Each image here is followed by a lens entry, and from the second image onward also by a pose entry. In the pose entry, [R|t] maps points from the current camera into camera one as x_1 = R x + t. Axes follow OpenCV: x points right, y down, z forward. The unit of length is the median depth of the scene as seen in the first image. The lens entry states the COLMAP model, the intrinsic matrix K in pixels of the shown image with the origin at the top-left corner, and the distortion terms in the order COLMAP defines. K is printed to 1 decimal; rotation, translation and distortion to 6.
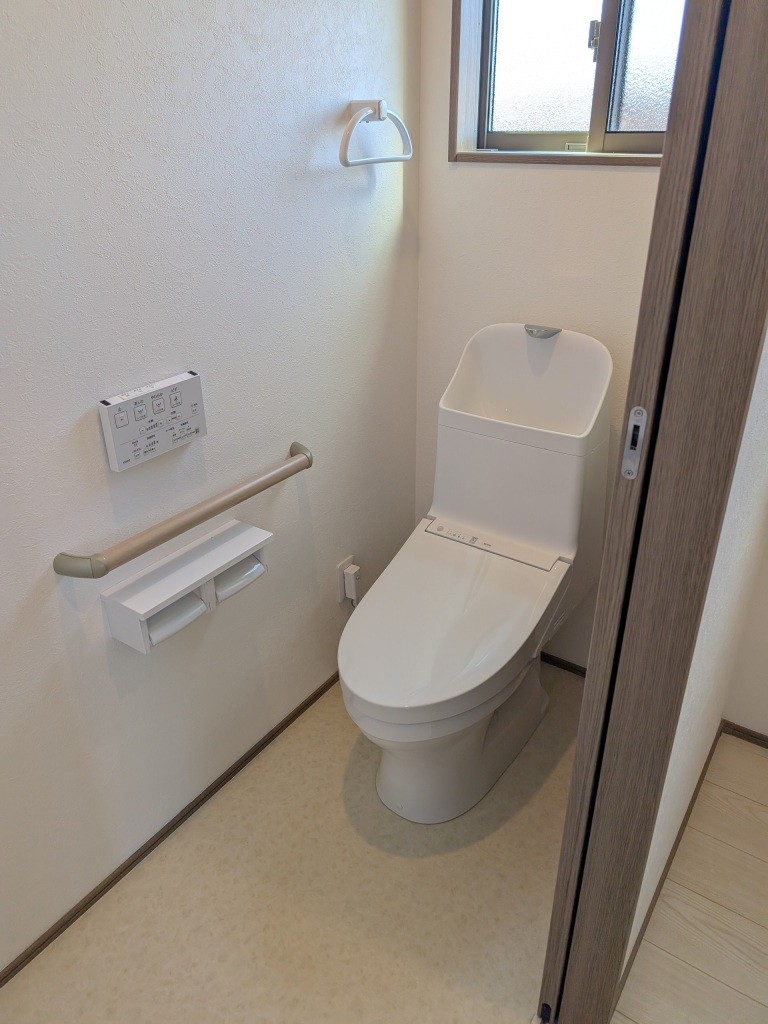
lens RADIAL K [[736.7, 0, 384.0], [0, 736.7, 512.0], [0, 0, 1]] dist [0.008295, -0.000258]
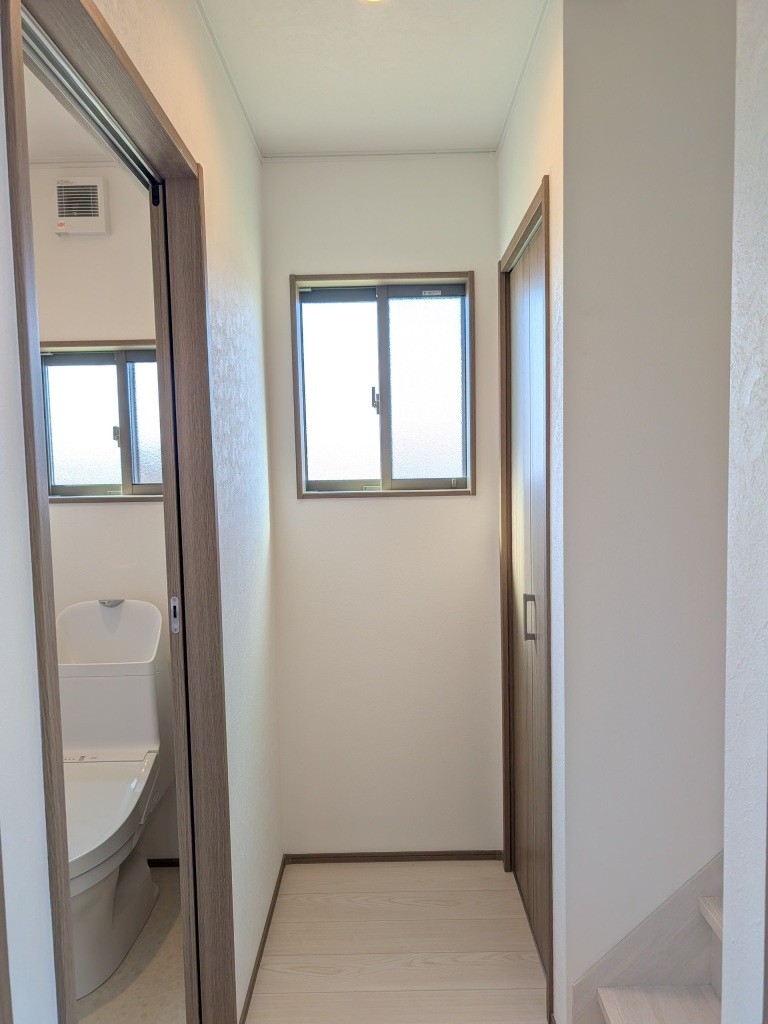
lens RADIAL K [[736.7, 0, 384.0], [0, 736.7, 512.0], [0, 0, 1]] dist [0.008295, -0.000258]
pose [[0.825103, -0.044724, 0.563210, -0.166468], [0.277059, 0.900801, -0.334360, 0.247498], [-0.492386, 0.431924, 0.755644, -0.492956]]
